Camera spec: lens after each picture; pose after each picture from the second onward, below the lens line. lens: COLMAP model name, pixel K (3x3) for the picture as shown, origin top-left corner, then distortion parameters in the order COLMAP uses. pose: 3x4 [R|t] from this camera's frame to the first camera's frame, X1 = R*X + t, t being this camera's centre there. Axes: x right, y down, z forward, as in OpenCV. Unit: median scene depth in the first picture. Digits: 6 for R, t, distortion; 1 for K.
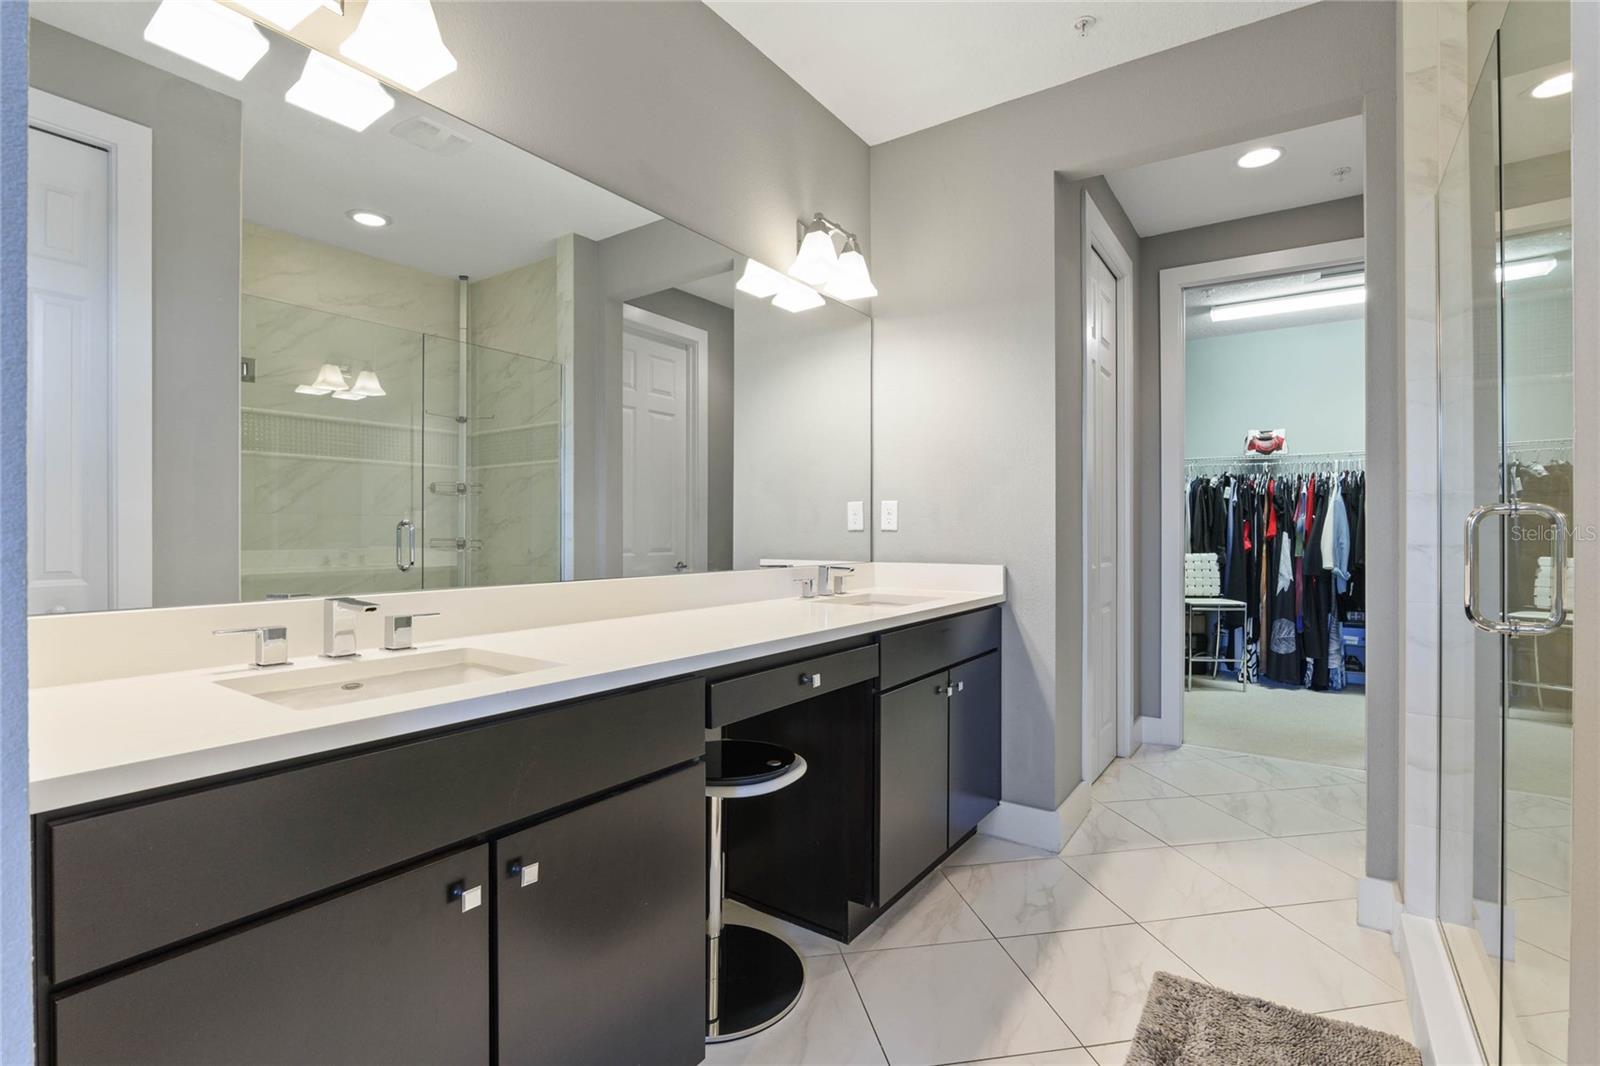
lens RADIAL K [[754.3, 0, 797.1], [0, 754.3, 525.0], [0, 0, 1]] dist [0.006817, 0.000765]
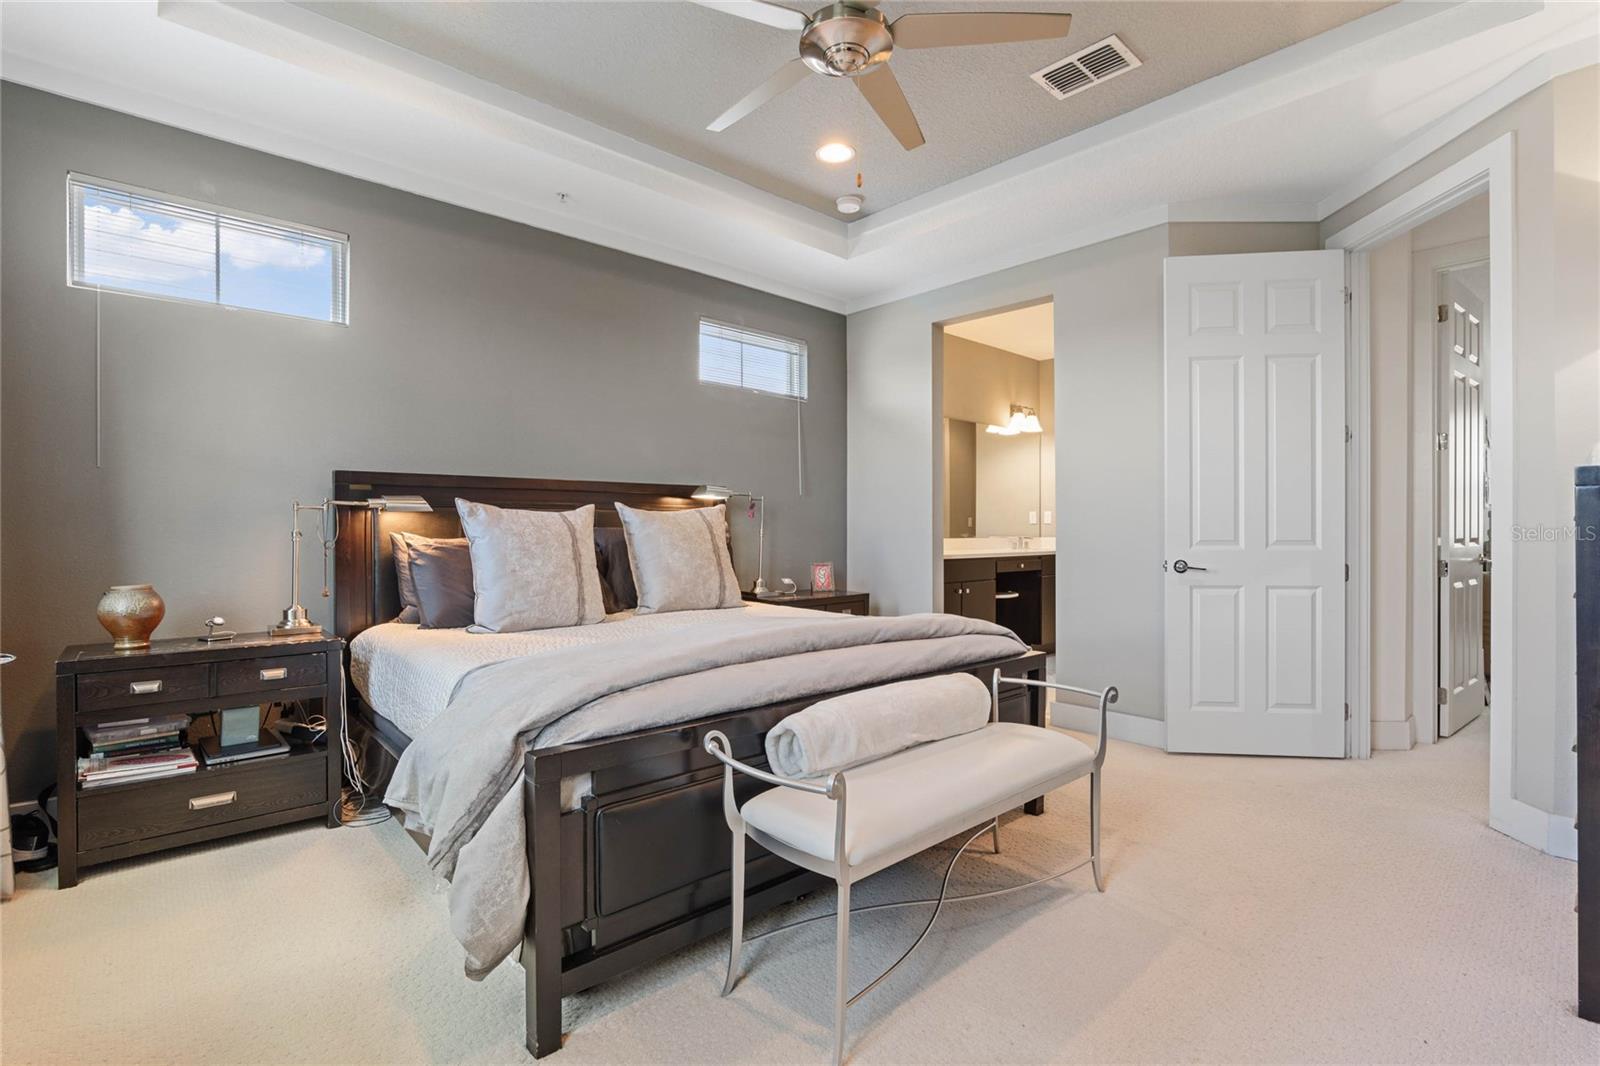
lens RADIAL K [[754.3, 0, 801.1], [0, 754.3, 530.6], [0, 0, 1]] dist [0.006817, 0.000765]
pose [[0.976593, -0.000980, -0.215094, -0.143929], [0.003907, 0.999905, 0.013184, -0.005727], [0.215061, -0.013716, 0.976504, -1.705549]]
